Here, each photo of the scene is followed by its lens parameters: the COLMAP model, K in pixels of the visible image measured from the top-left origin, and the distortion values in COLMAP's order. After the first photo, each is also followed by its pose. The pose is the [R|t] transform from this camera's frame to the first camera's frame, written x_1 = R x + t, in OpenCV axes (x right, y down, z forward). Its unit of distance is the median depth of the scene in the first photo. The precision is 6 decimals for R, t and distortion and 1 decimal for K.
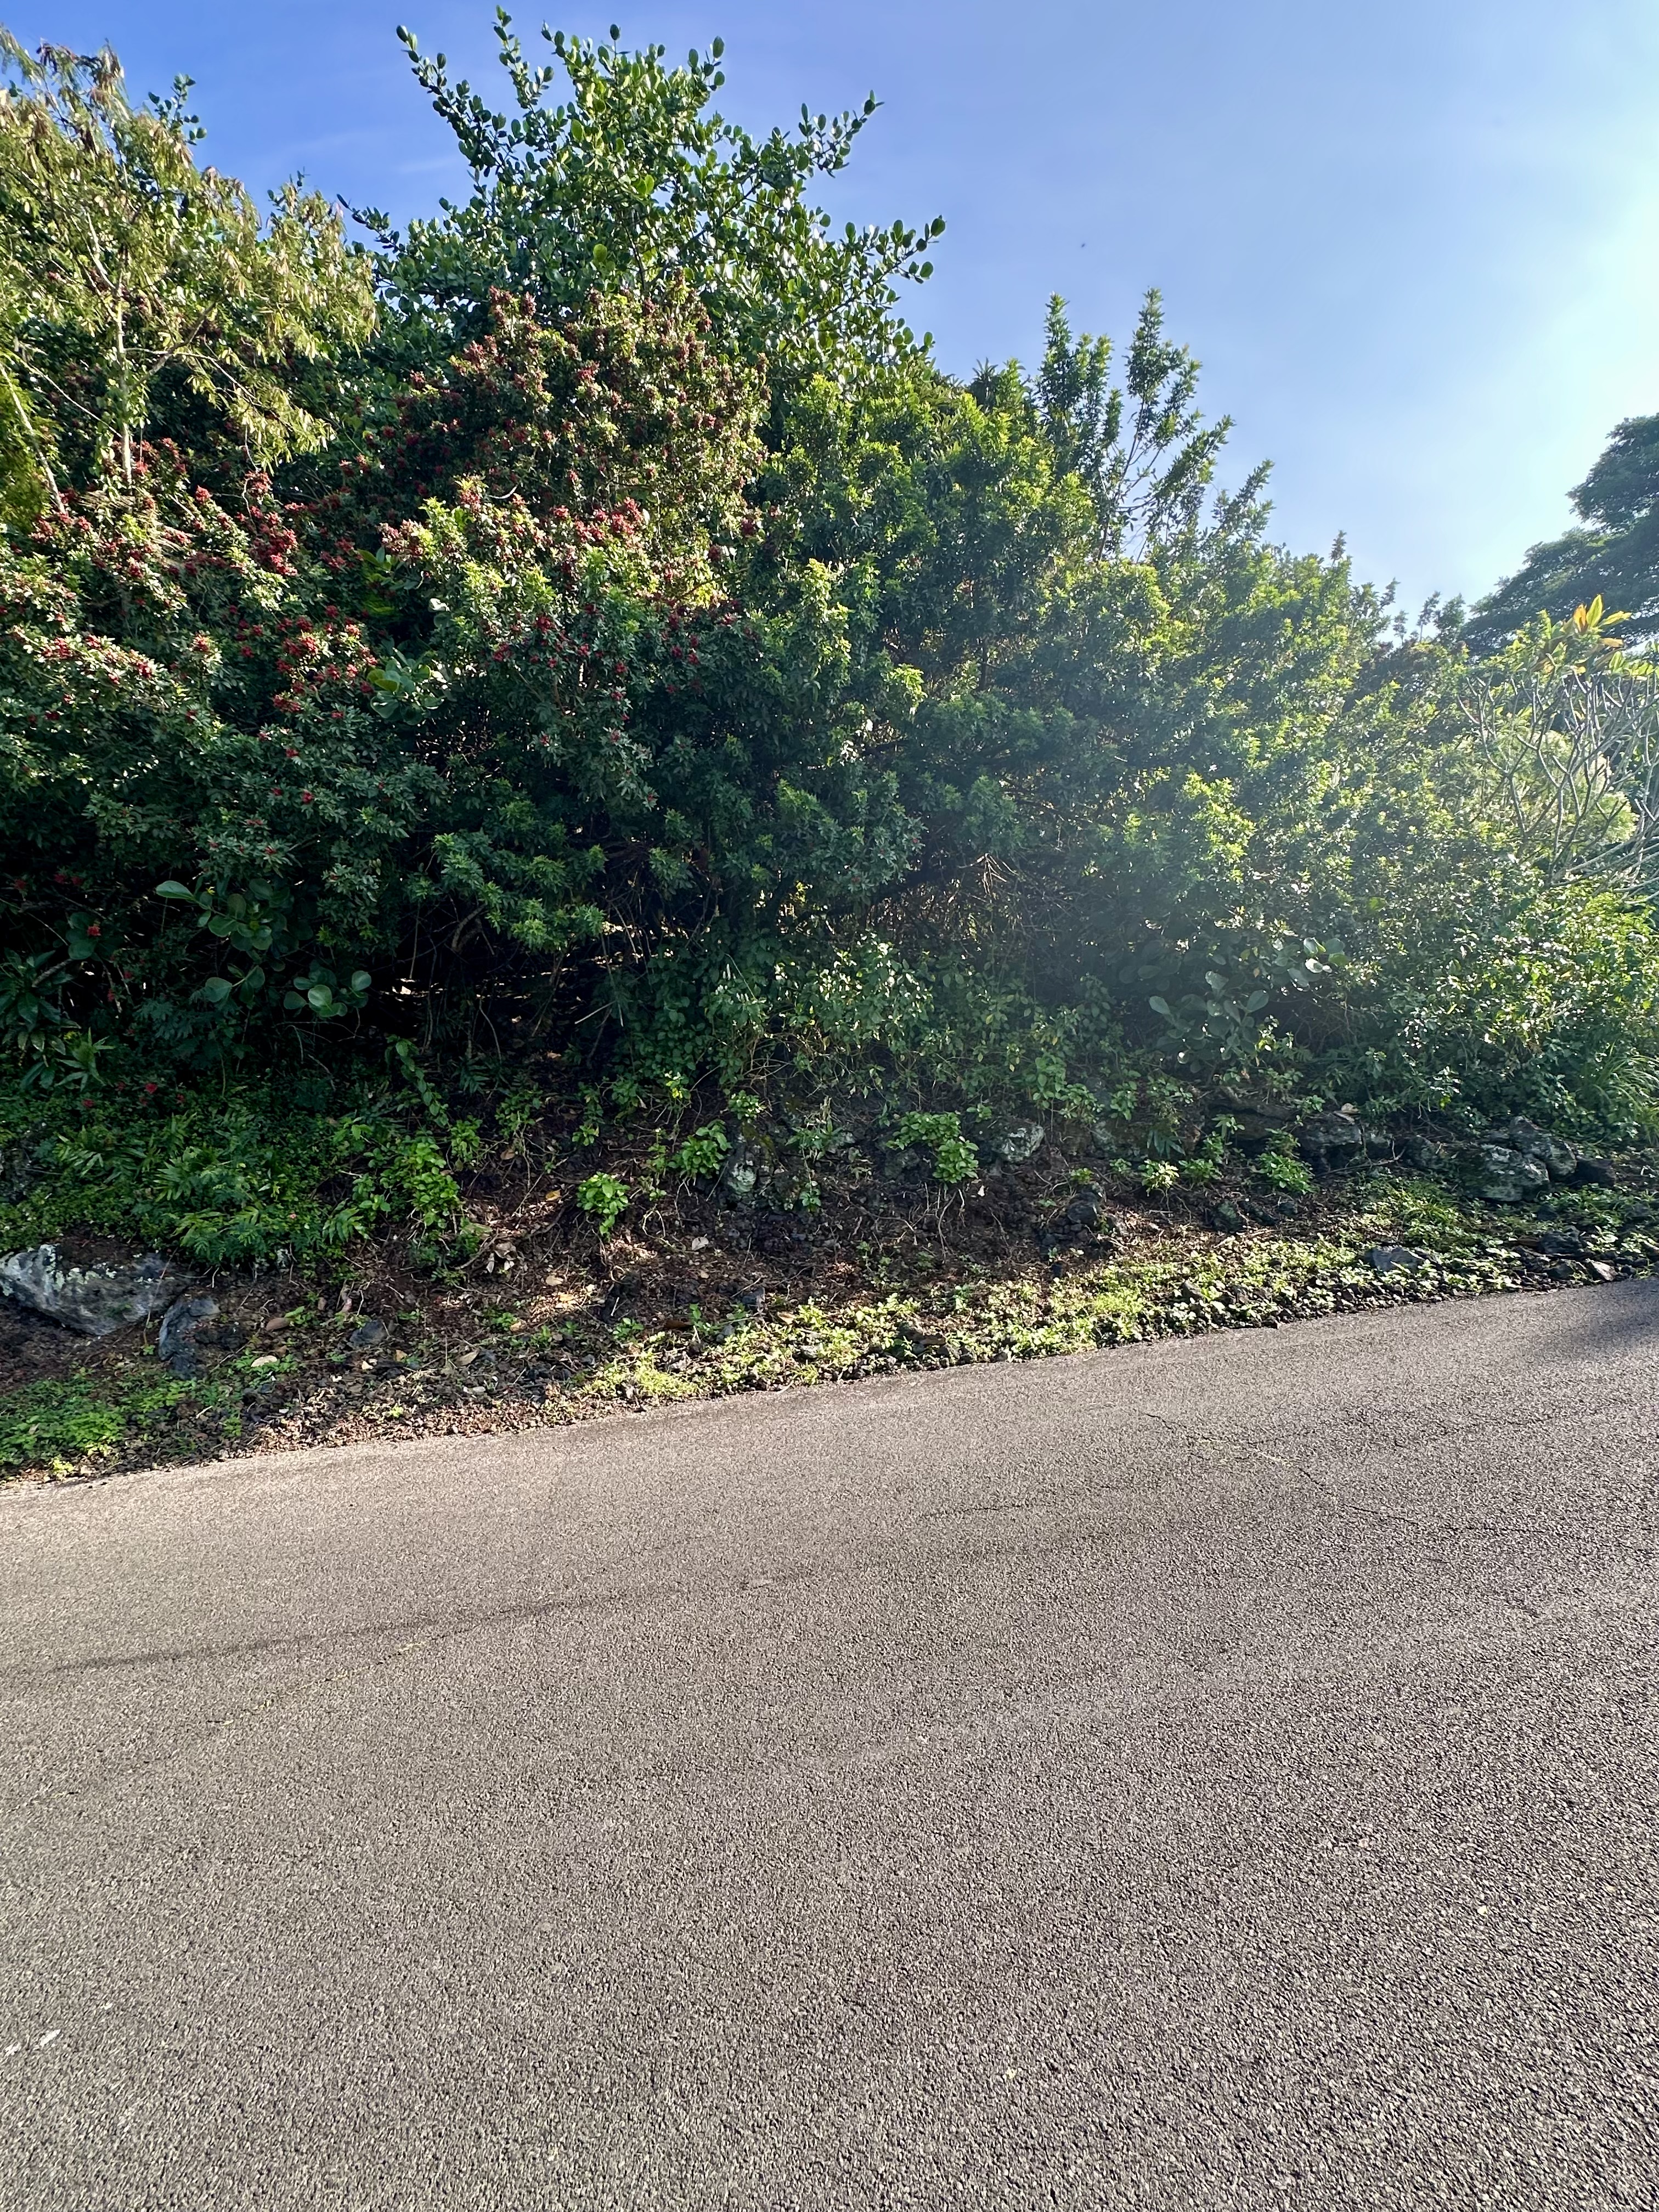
lens RADIAL K [[986.7, 0, 824.5], [0, 986.7, 1103.5], [0, 0, 1]] dist [-0.003779, 0.001208]
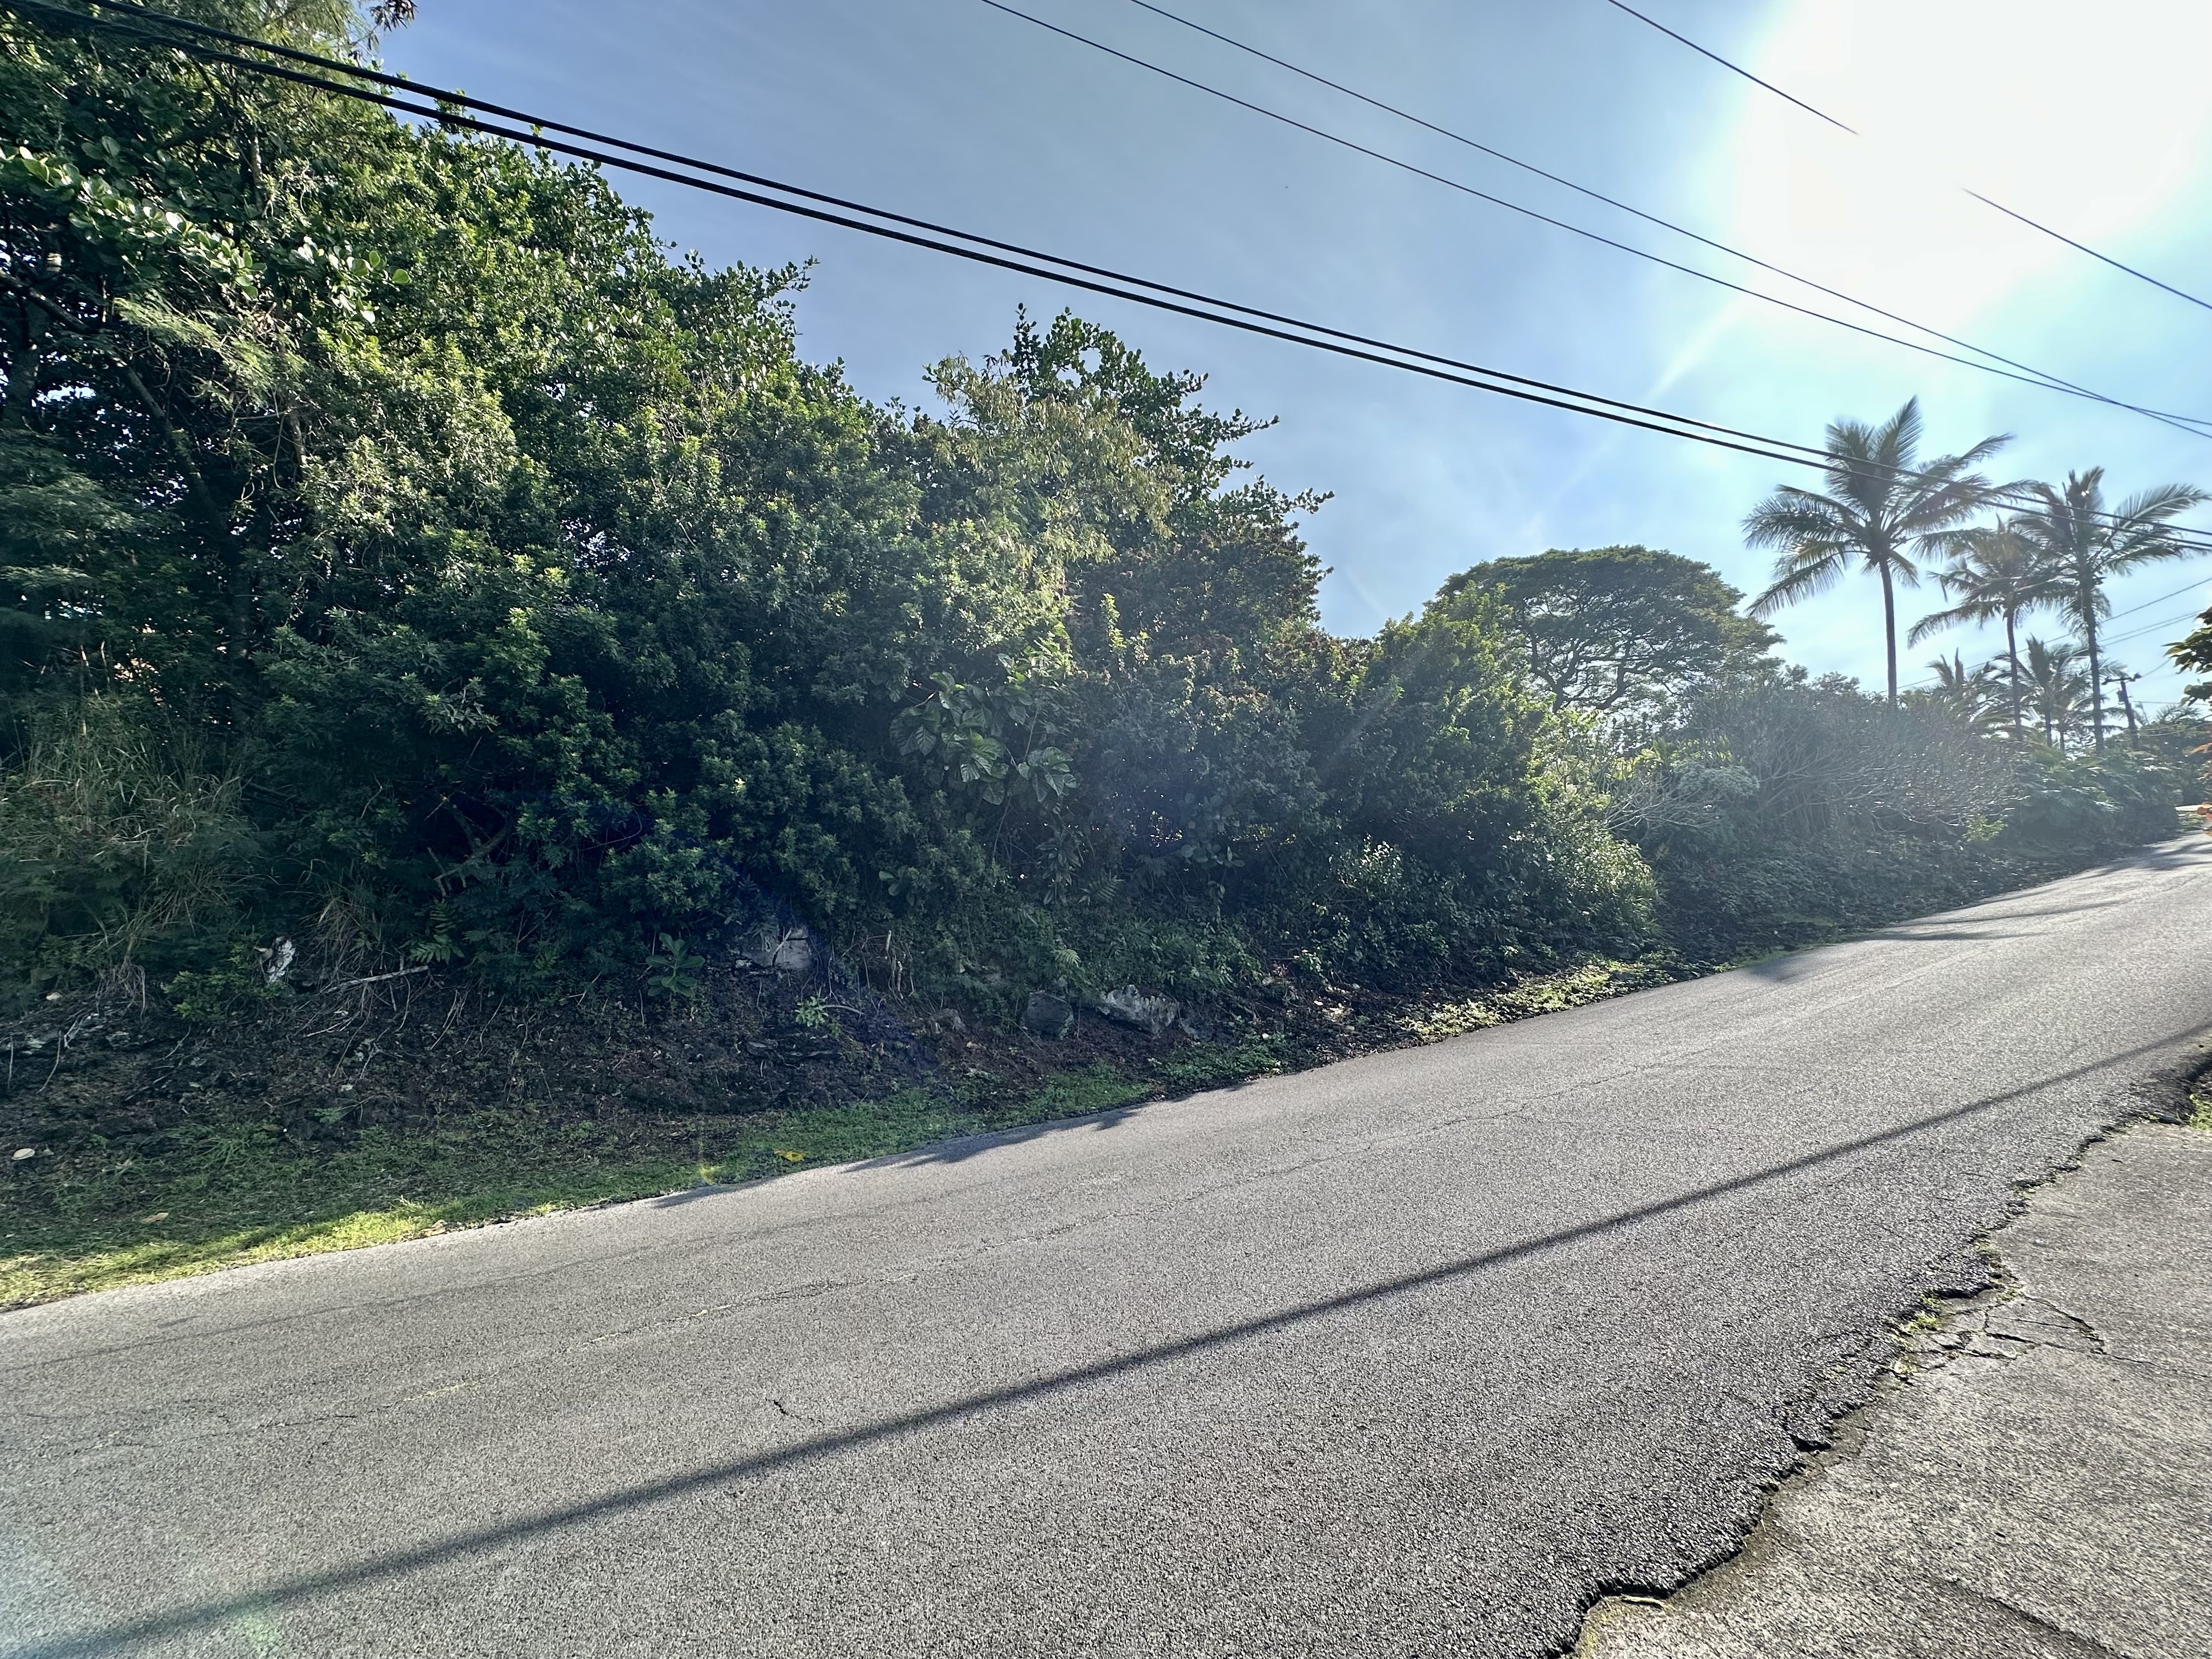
lens RADIAL K [[880.9, 0, 1109.3], [0, 880.9, 823.0], [0, 0, 1]] dist [-0.002340, 0.000206]
pose [[0.913068, 0.047729, 0.405005, -1.368188], [0.026810, 0.983954, -0.176399, 0.122885], [-0.406926, 0.171922, 0.897137, -0.463298]]
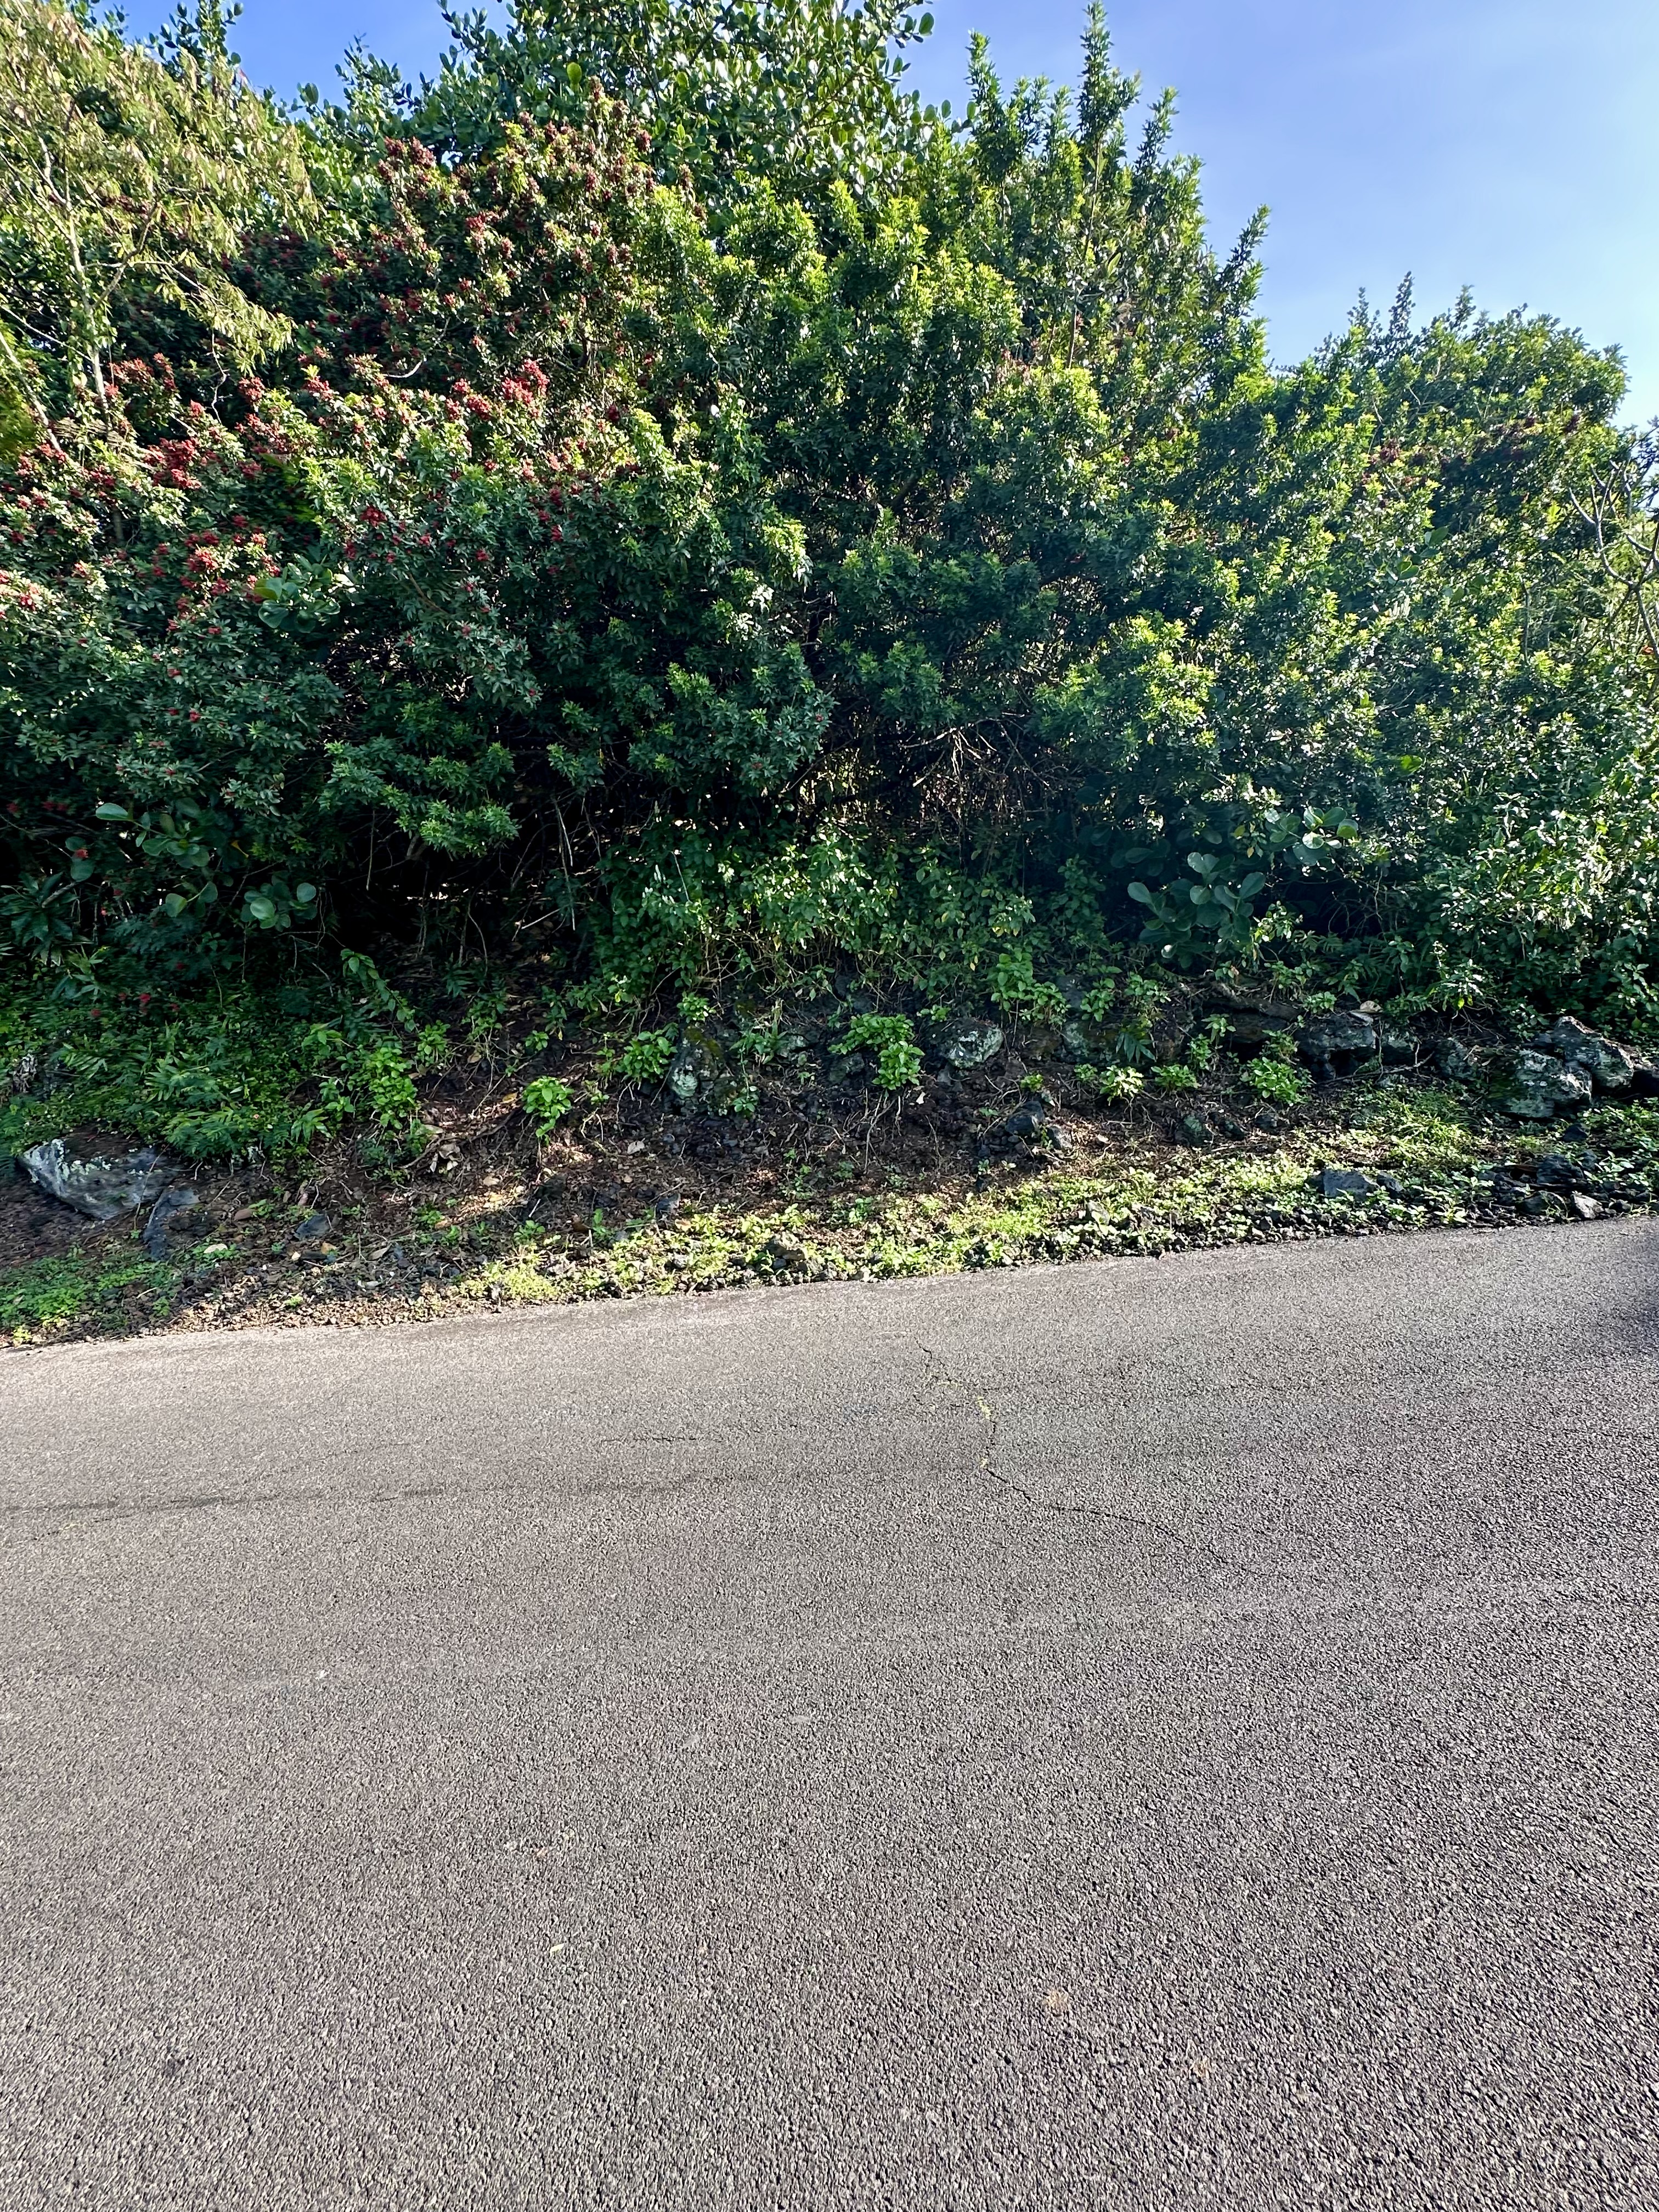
lens RADIAL K [[986.7, 0, 824.5], [0, 986.7, 1103.5], [0, 0, 1]] dist [-0.003779, 0.001208]
pose [[0.982167, 0.011534, -0.187657, 0.262421], [0.009705, 0.993675, 0.111871, -0.014351], [0.187761, -0.111697, 0.975843, 0.059310]]
